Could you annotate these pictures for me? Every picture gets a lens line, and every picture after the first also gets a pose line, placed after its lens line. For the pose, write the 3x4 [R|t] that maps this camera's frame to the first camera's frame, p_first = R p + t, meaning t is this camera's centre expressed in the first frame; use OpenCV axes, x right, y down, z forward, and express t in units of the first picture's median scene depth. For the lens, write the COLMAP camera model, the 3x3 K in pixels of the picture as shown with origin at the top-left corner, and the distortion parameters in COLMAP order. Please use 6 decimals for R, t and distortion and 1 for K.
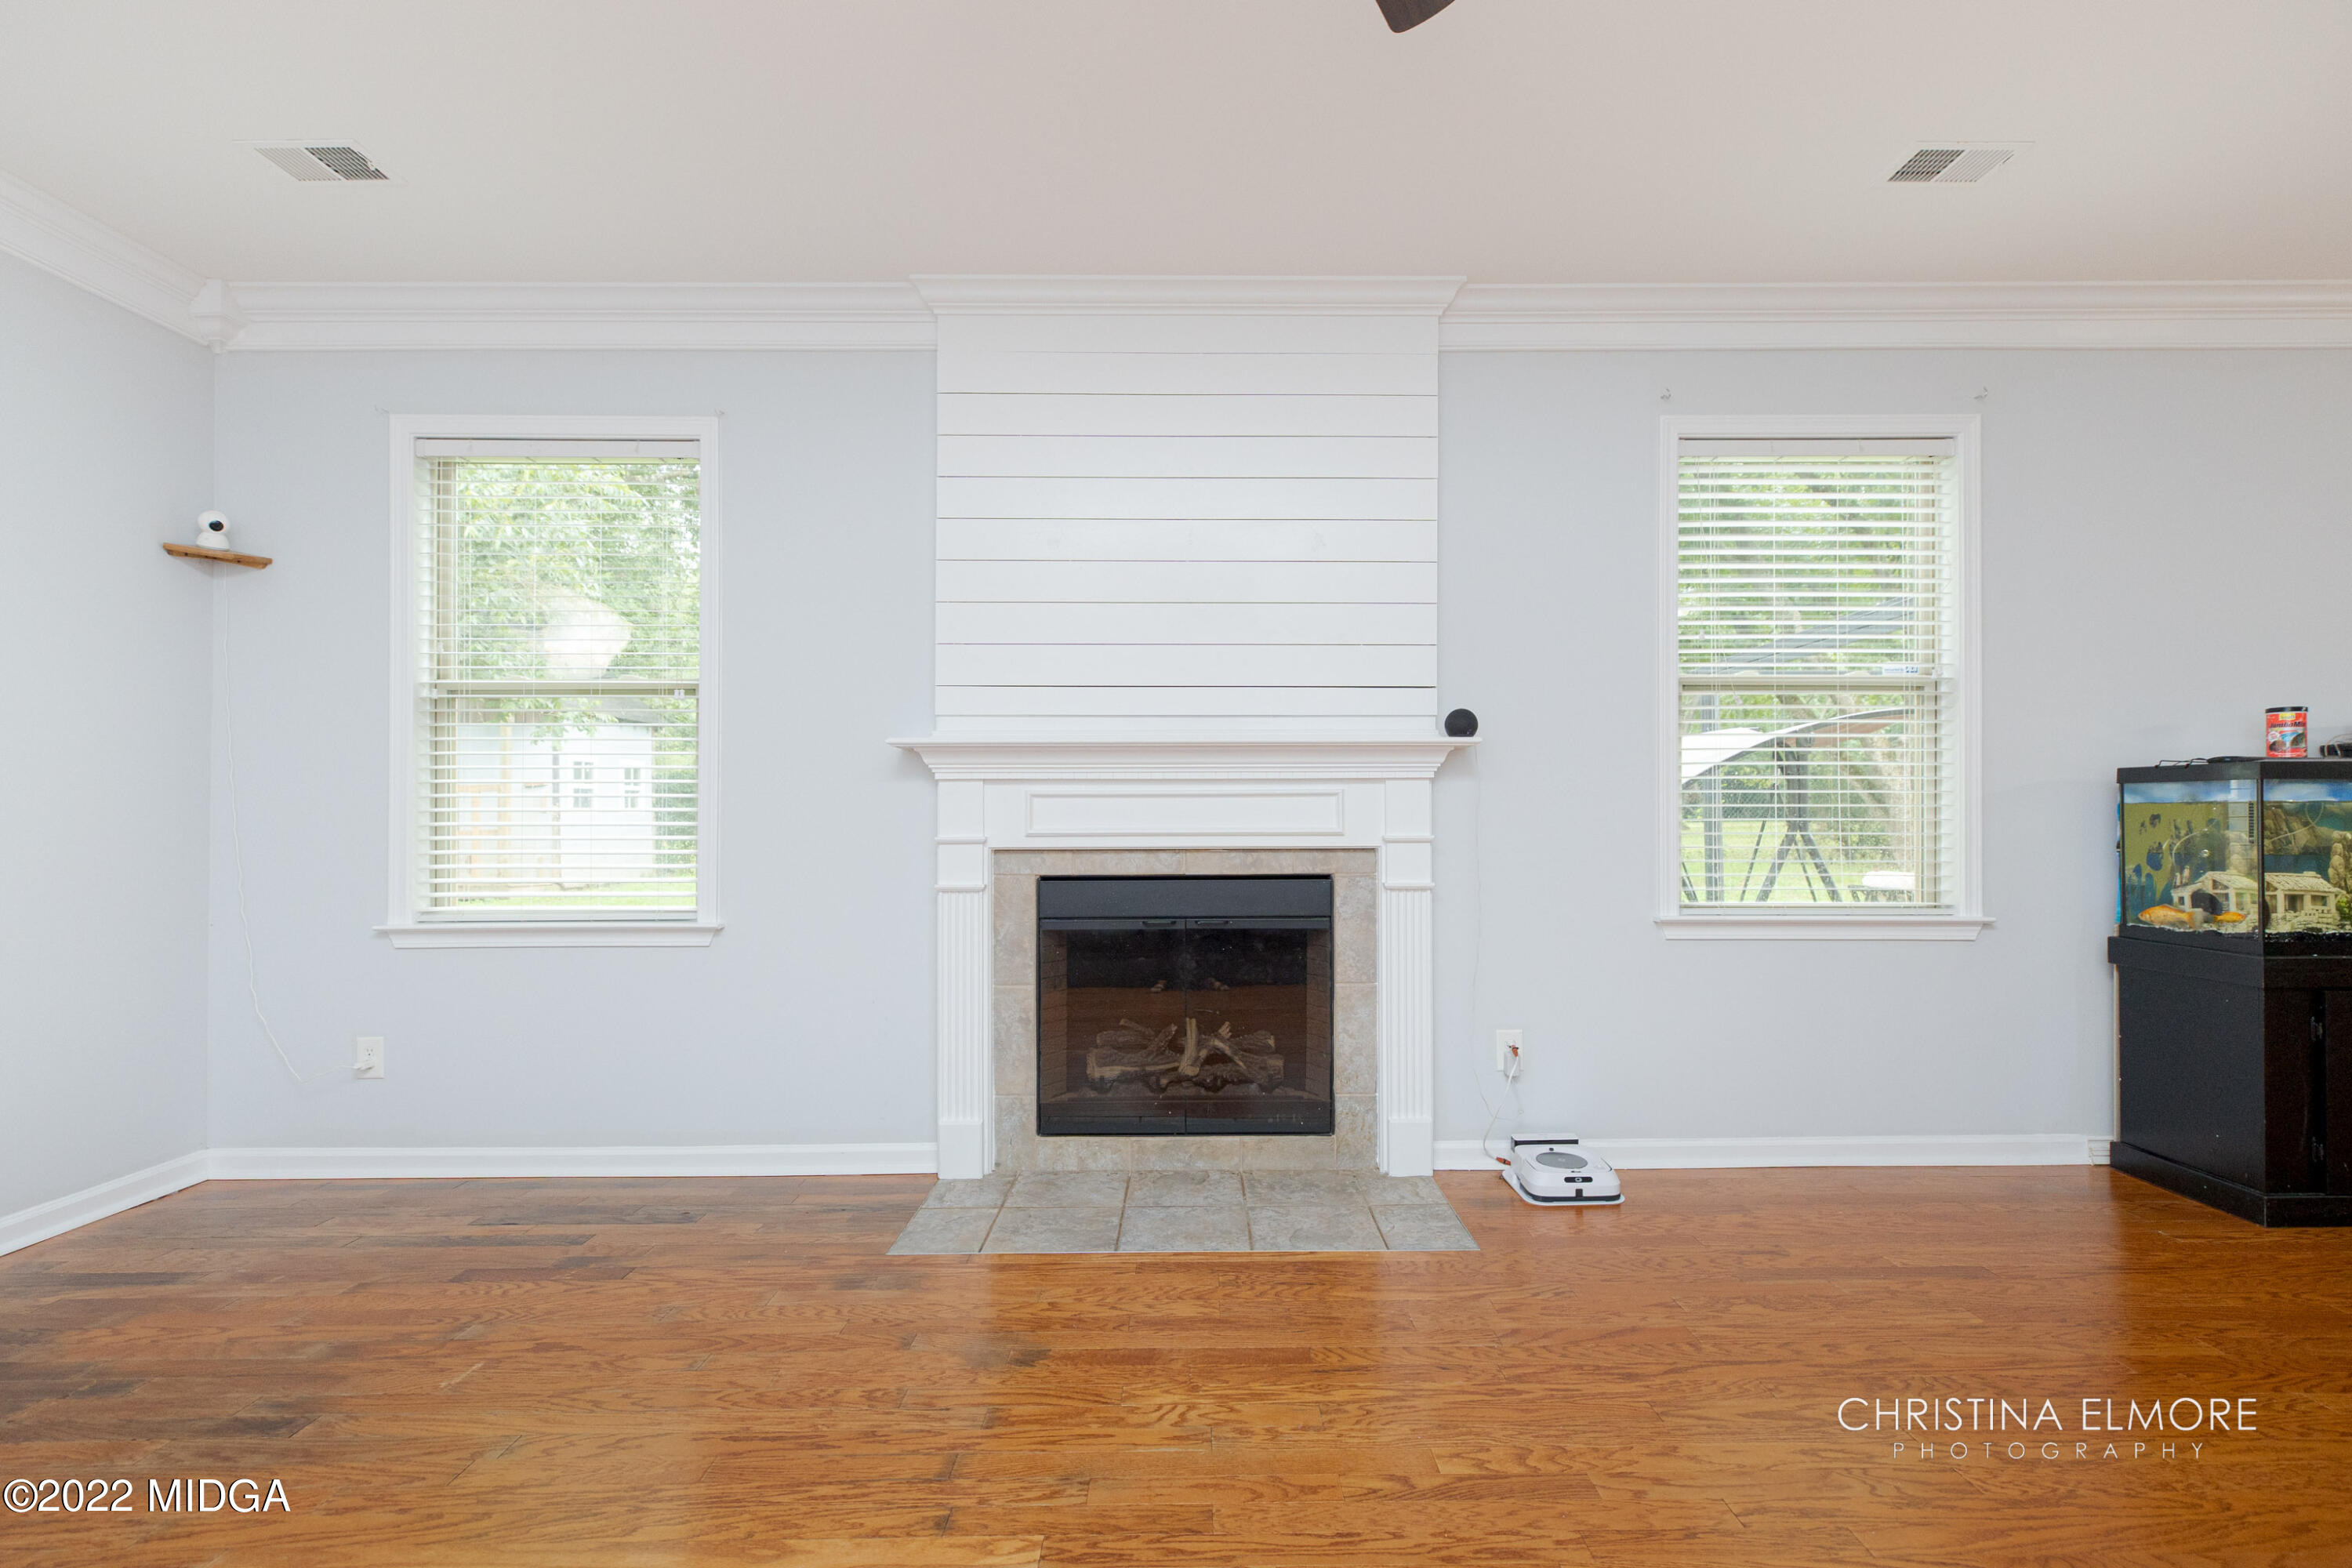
lens RADIAL K [[1132.6, 0, 1203.1], [0, 1132.6, 805.9], [0, 0, 1]] dist [0.000949, -0.000098]
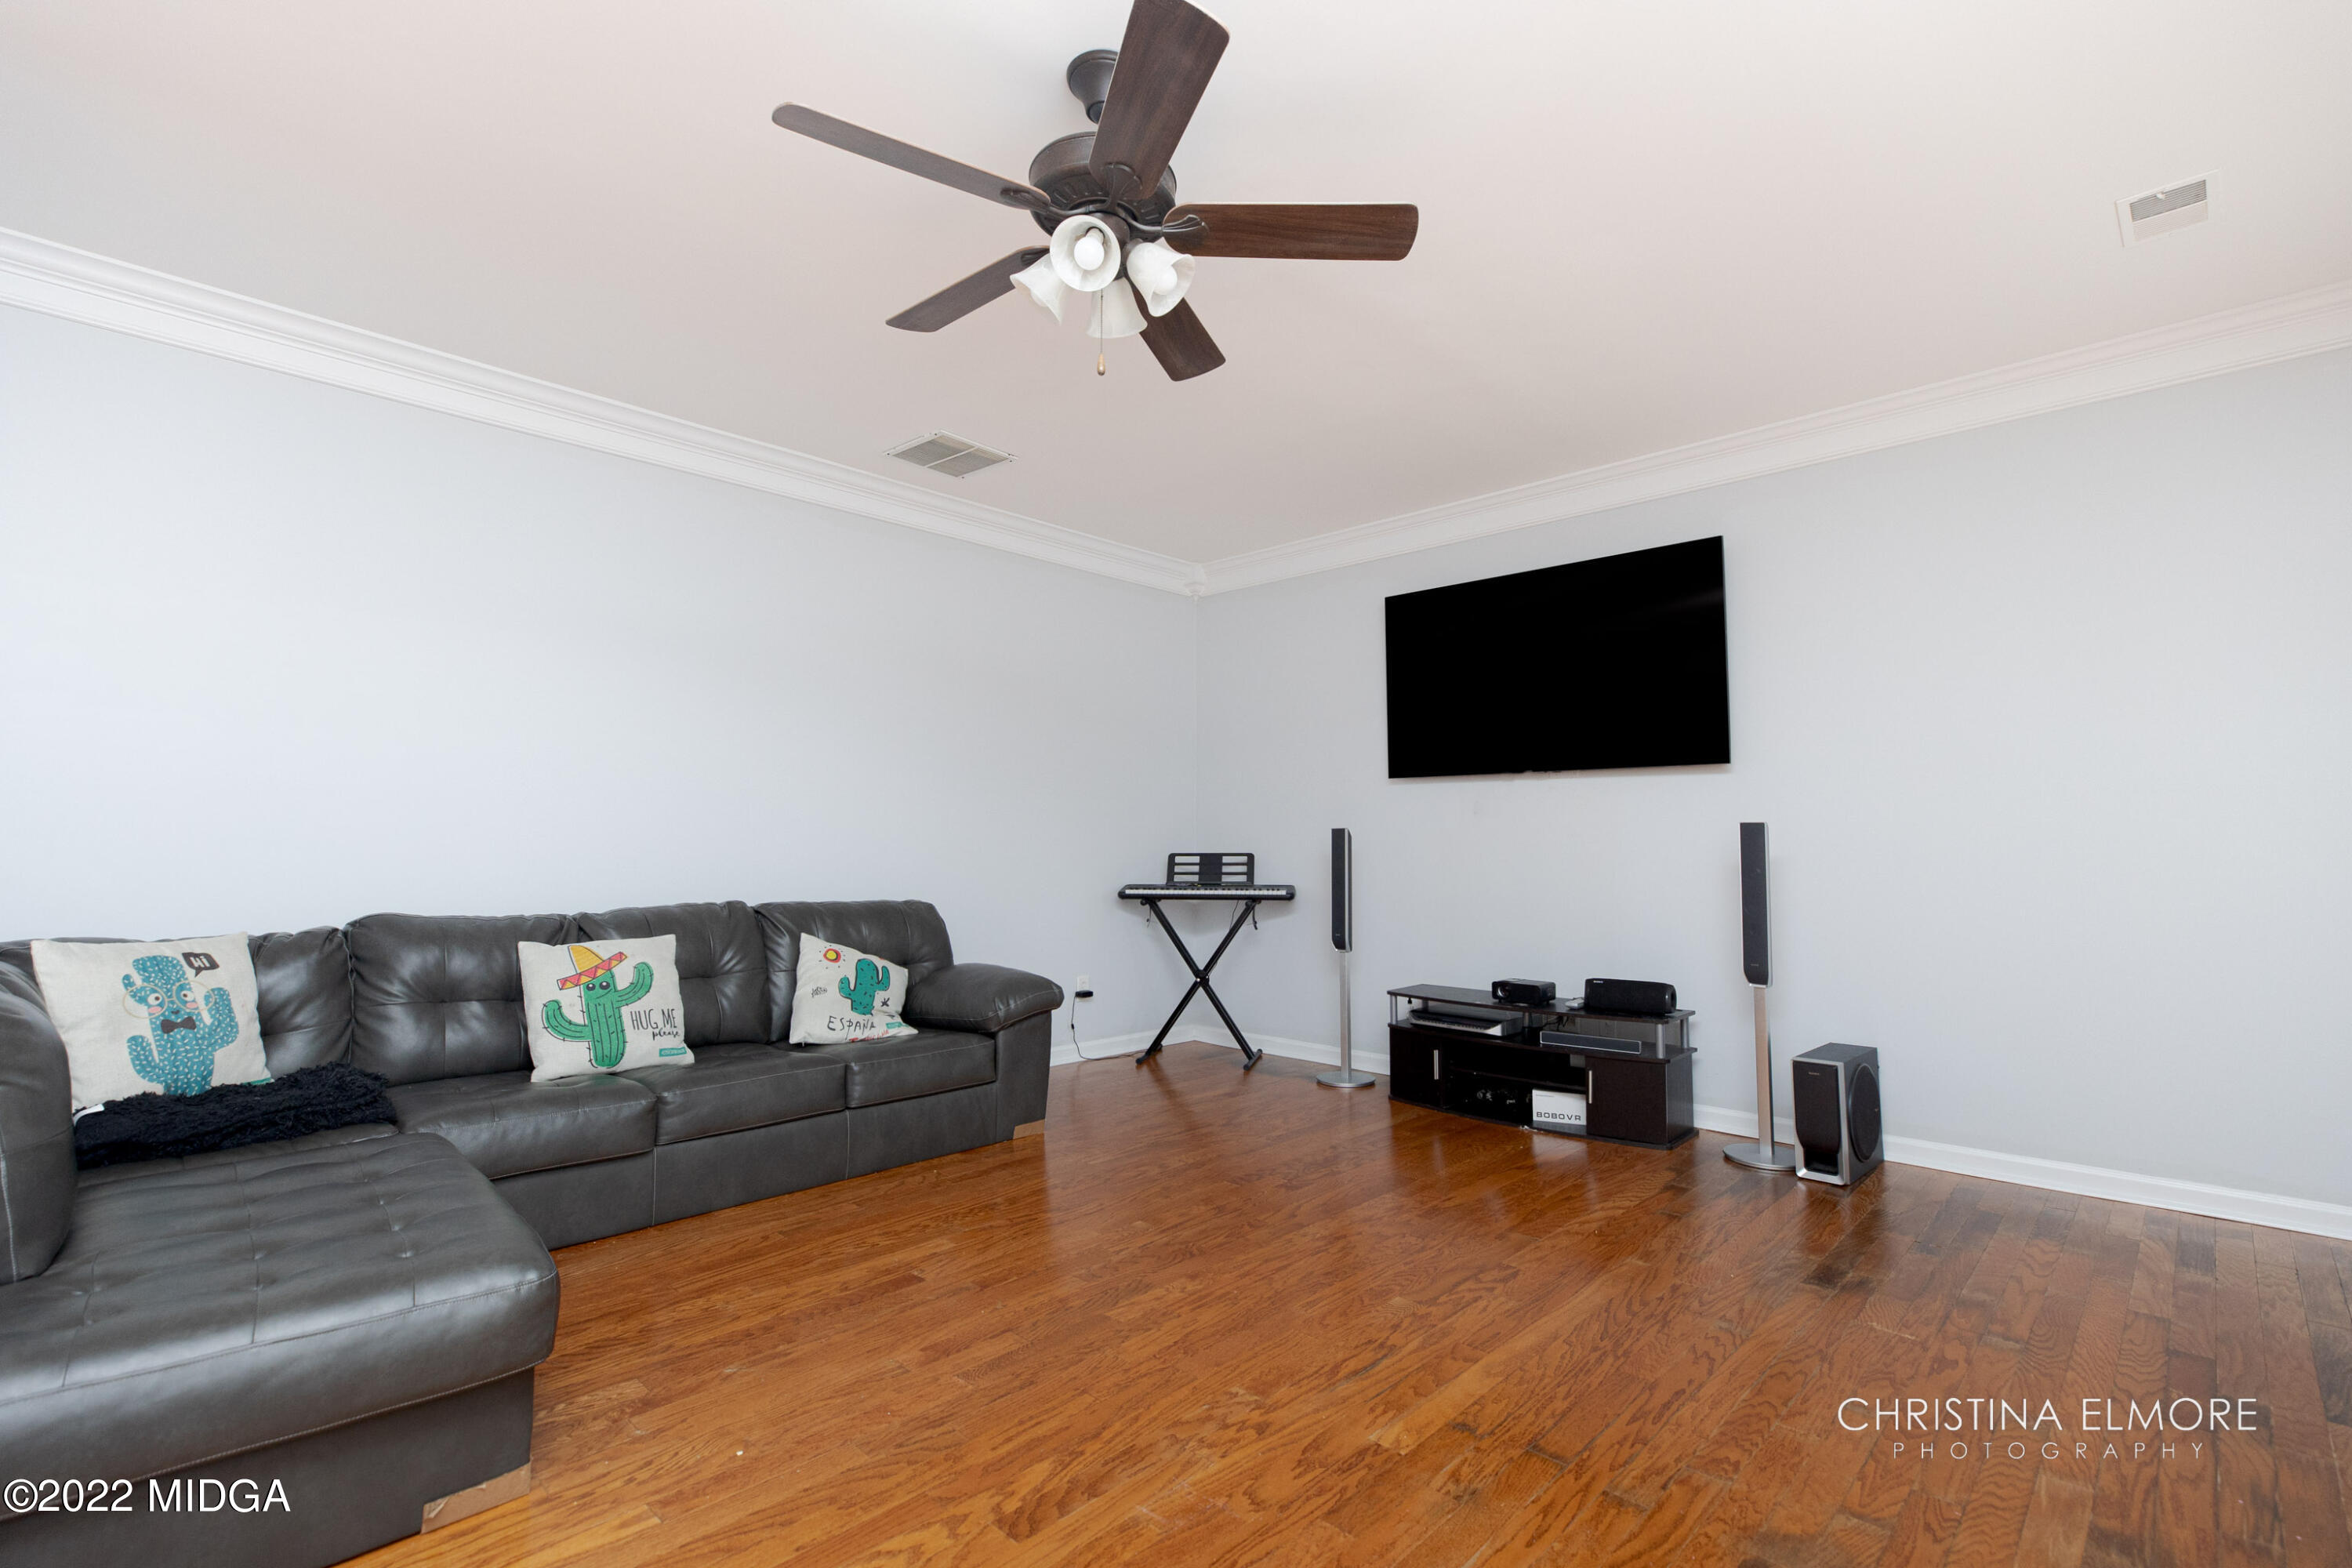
lens RADIAL K [[1070.8, 0, 1173.1], [0, 1070.8, 780.5], [0, 0, 1]] dist [0.000349, -0.000153]
pose [[-0.703807, -0.038810, -0.709330, 0.428470], [0.010092, 0.997860, -0.064610, 0.002384], [0.710319, -0.052631, -0.701909, 0.825063]]
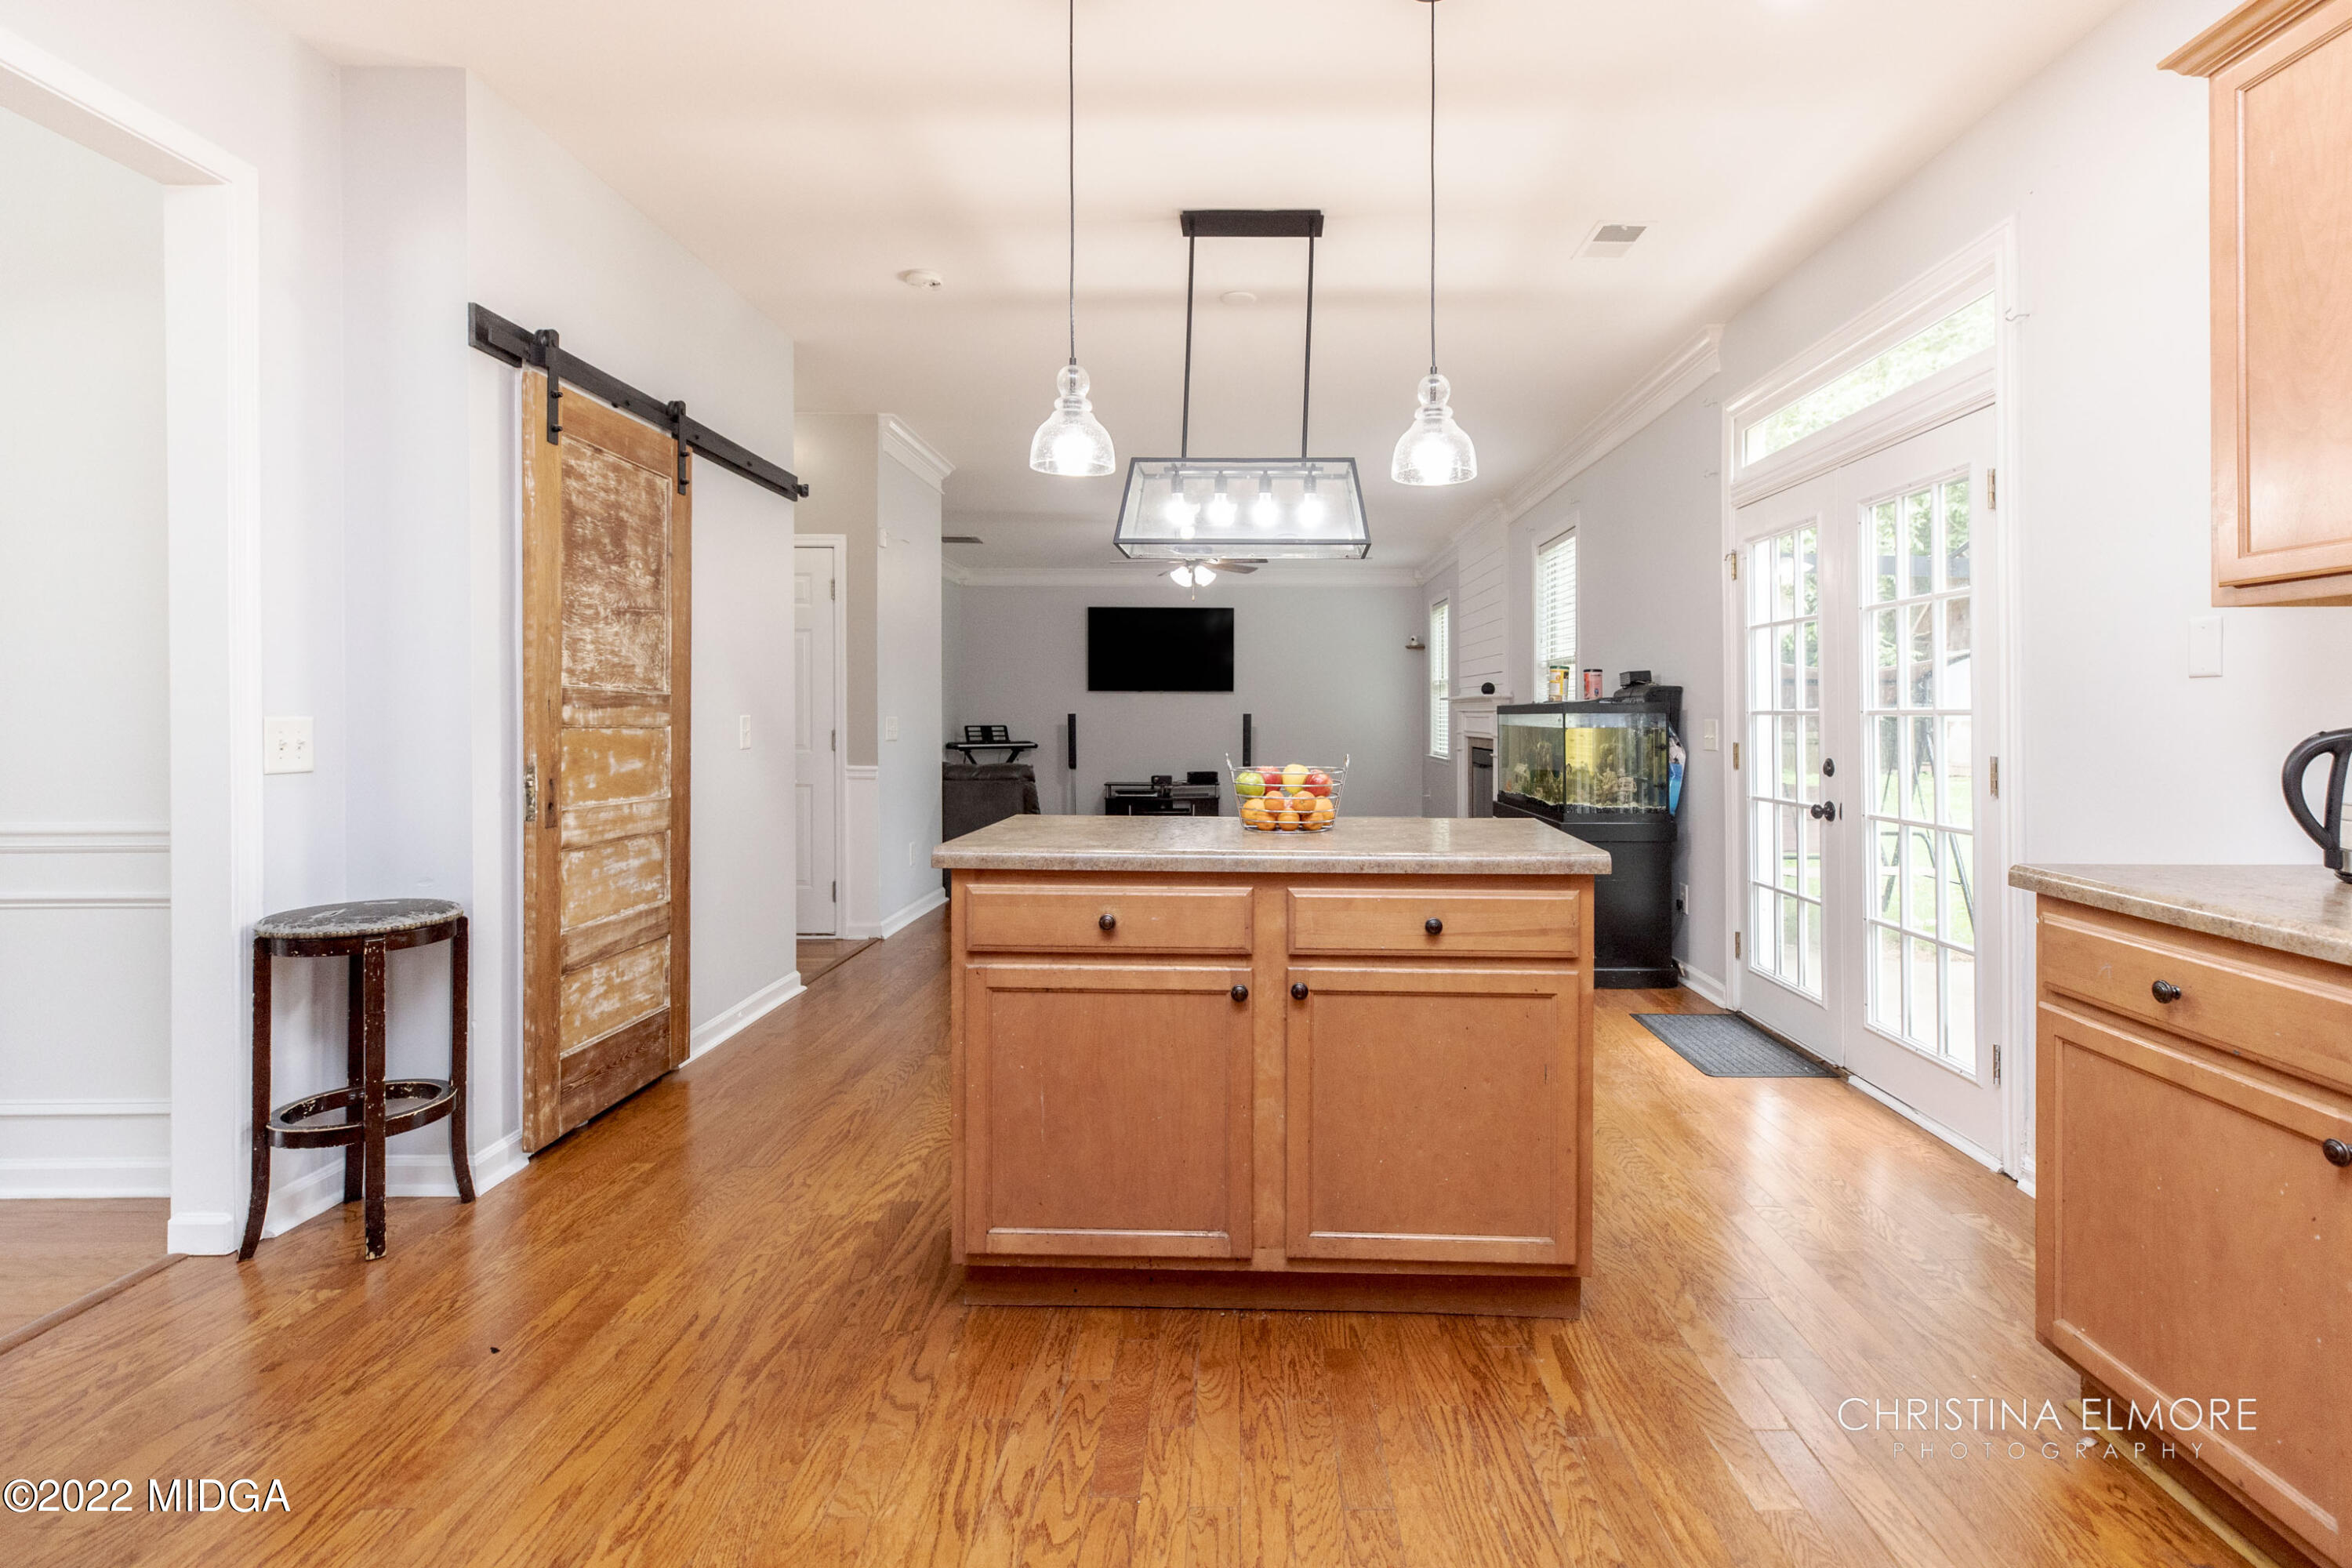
lens RADIAL K [[1118.7, 0, 1212.1], [0, 1118.7, 704.6], [0, 0, 1]] dist [0.032809, -0.000612]
pose [[-0.034637, -0.003957, -0.999392, 2.565673], [0.011006, 0.999930, -0.004340, -0.032371], [0.999339, -0.011150, -0.034591, 0.486290]]
